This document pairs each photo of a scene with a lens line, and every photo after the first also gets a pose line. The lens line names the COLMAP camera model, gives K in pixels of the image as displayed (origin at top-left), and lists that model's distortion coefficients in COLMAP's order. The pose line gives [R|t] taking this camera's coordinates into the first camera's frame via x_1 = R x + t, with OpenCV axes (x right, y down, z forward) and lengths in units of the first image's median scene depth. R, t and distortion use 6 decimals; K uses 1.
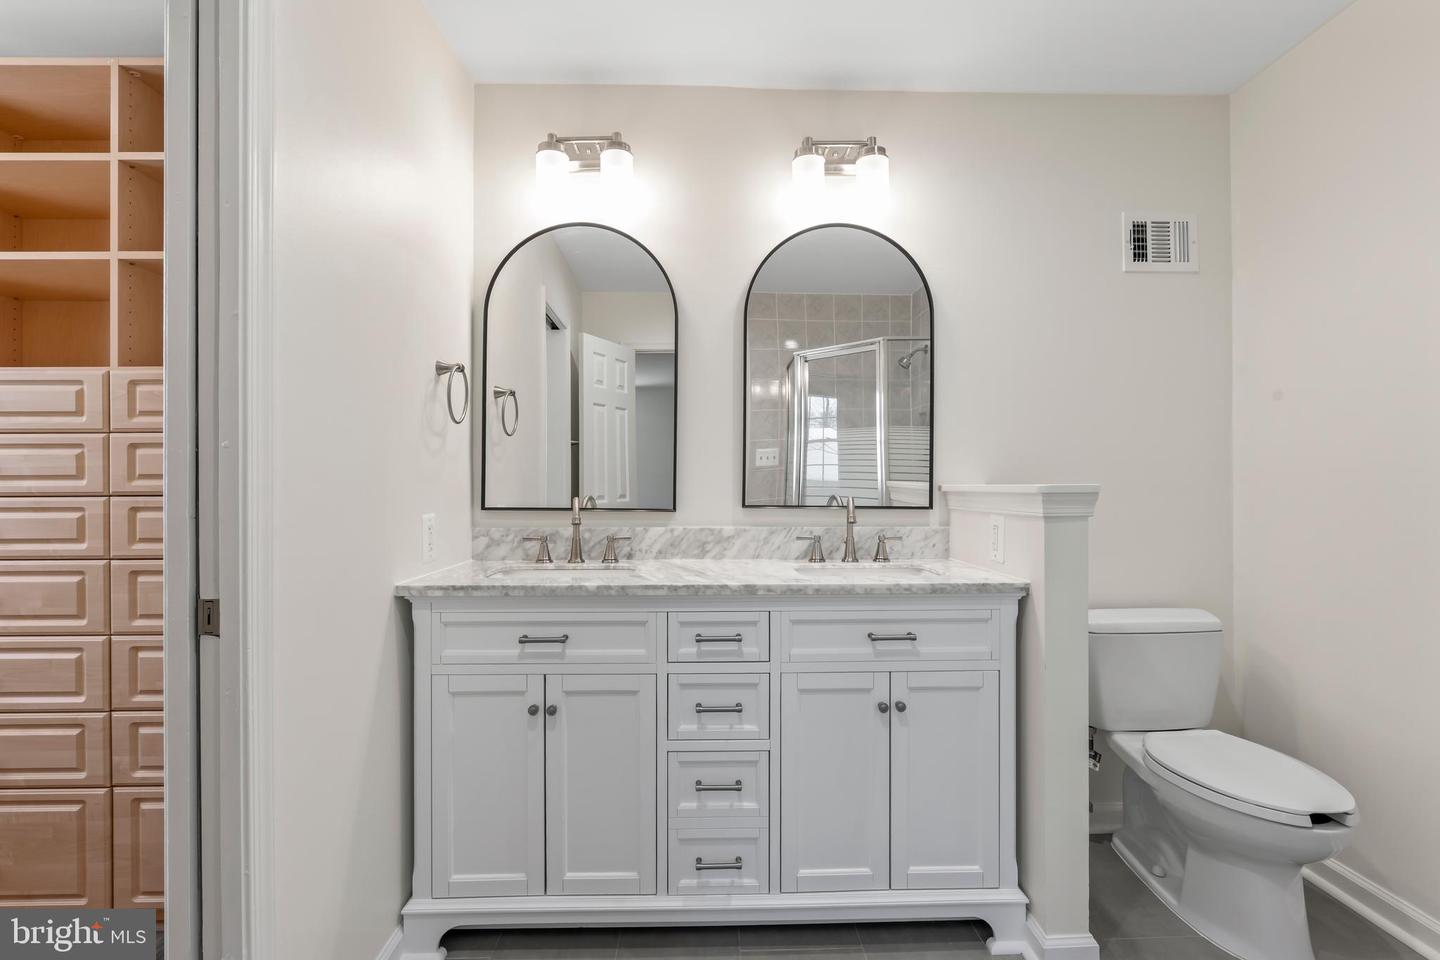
lens RADIAL K [[680.8, 0, 727.8], [0, 680.8, 487.4], [0, 0, 1]] dist [-0.005134, 0.000043]
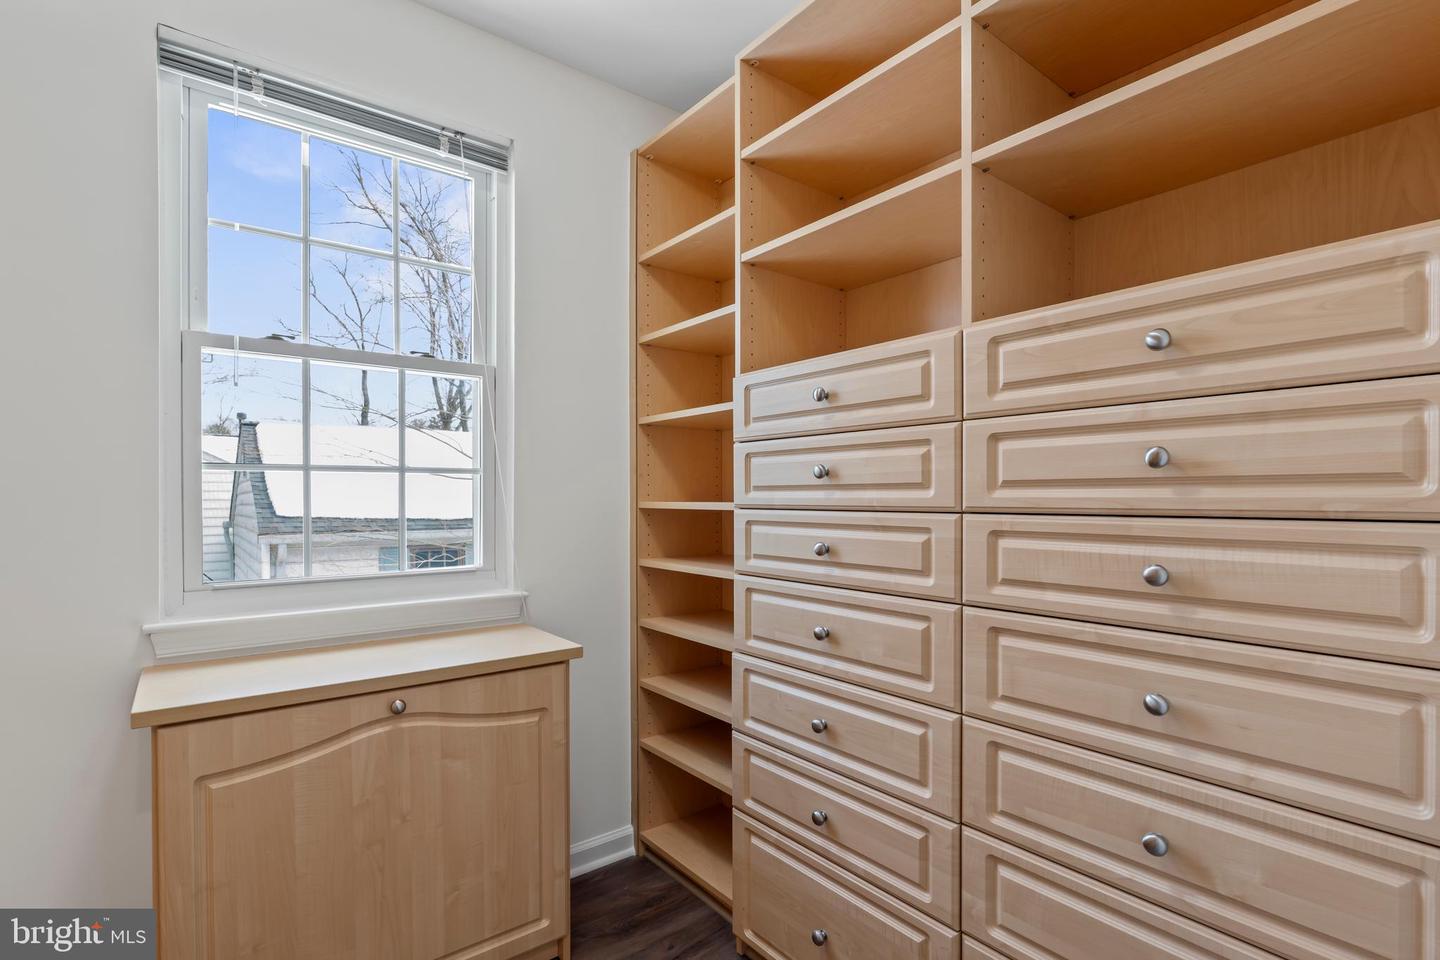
lens RADIAL K [[680.8, 0, 716.4], [0, 680.8, 488.5], [0, 0, 1]] dist [-0.005134, 0.000043]
pose [[0.596895, -0.004657, -0.802306, -0.503523], [-0.000480, 0.999981, -0.006162, -0.007550], [0.802319, 0.004064, 0.596882, 0.385946]]
